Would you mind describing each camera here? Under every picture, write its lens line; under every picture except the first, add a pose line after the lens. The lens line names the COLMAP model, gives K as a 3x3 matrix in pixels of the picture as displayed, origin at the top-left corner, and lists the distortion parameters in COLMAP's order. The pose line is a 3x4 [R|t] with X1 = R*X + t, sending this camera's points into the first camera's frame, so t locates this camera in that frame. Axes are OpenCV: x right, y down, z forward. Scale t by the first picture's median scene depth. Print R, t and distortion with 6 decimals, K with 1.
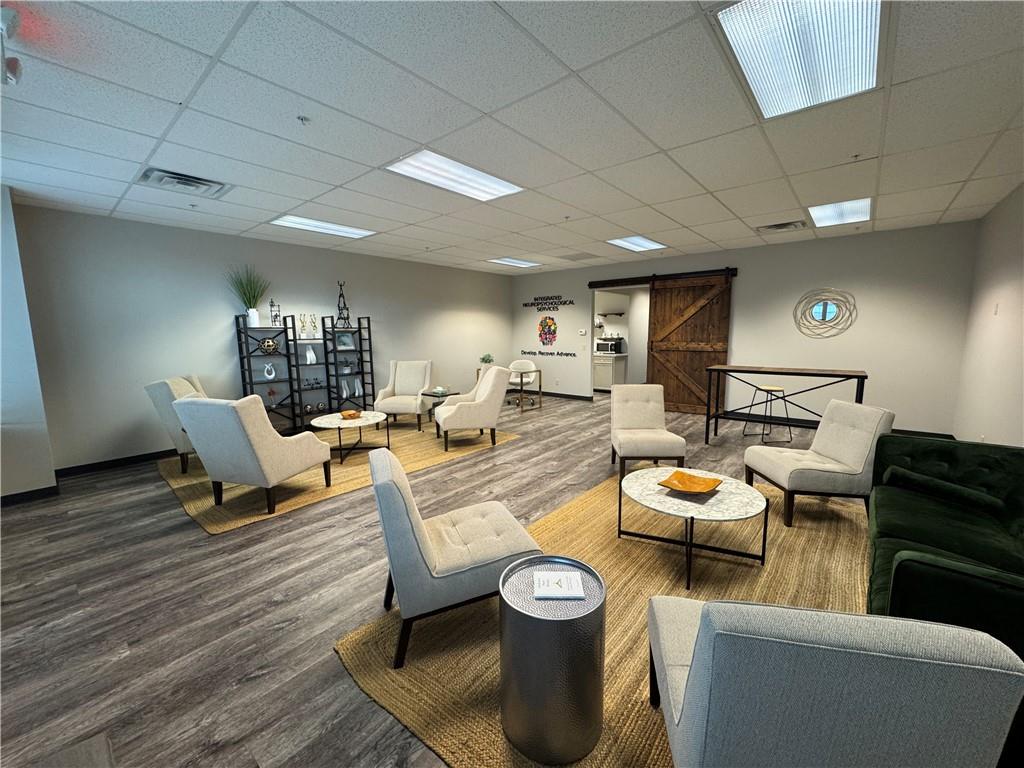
lens RADIAL K [[407.7, 0, 510.7], [0, 407.7, 384.4], [0, 0, 1]] dist [-0.001137, -0.000236]
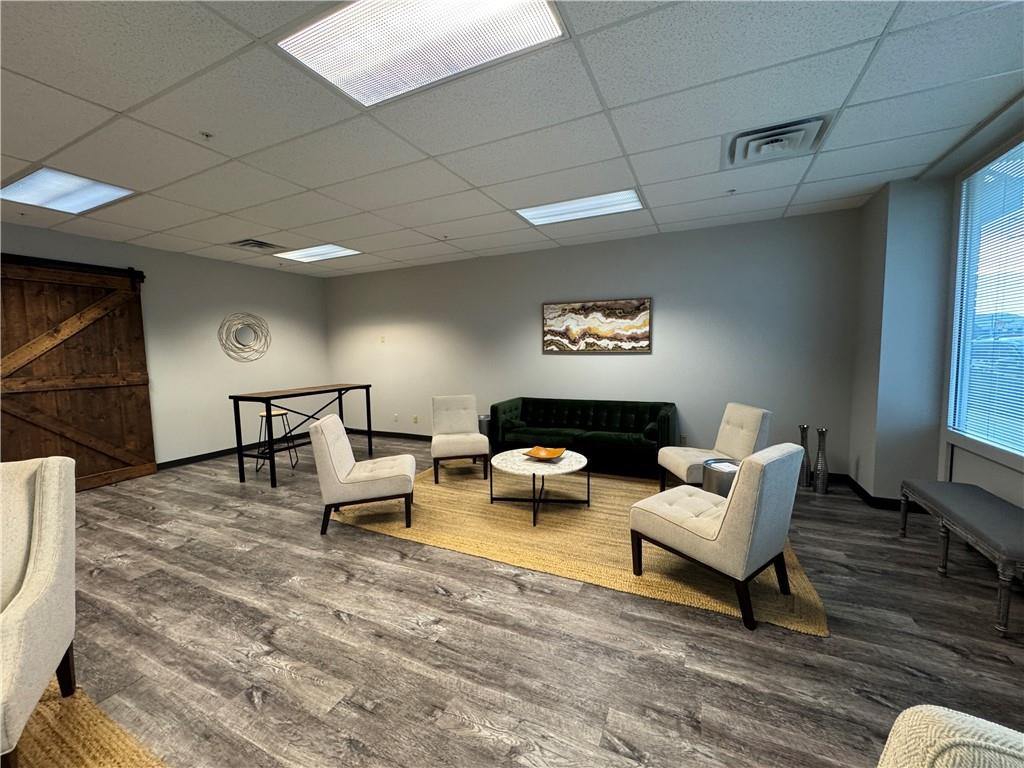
lens RADIAL K [[407.7, 0, 514.4], [0, 407.7, 382.5], [0, 0, 1]] dist [-0.001137, -0.000236]
pose [[-0.256723, -0.062729, 0.964447, -0.456317], [0.147626, 0.983637, 0.103273, -0.081768], [-0.955144, 0.168890, -0.243262, 0.733734]]
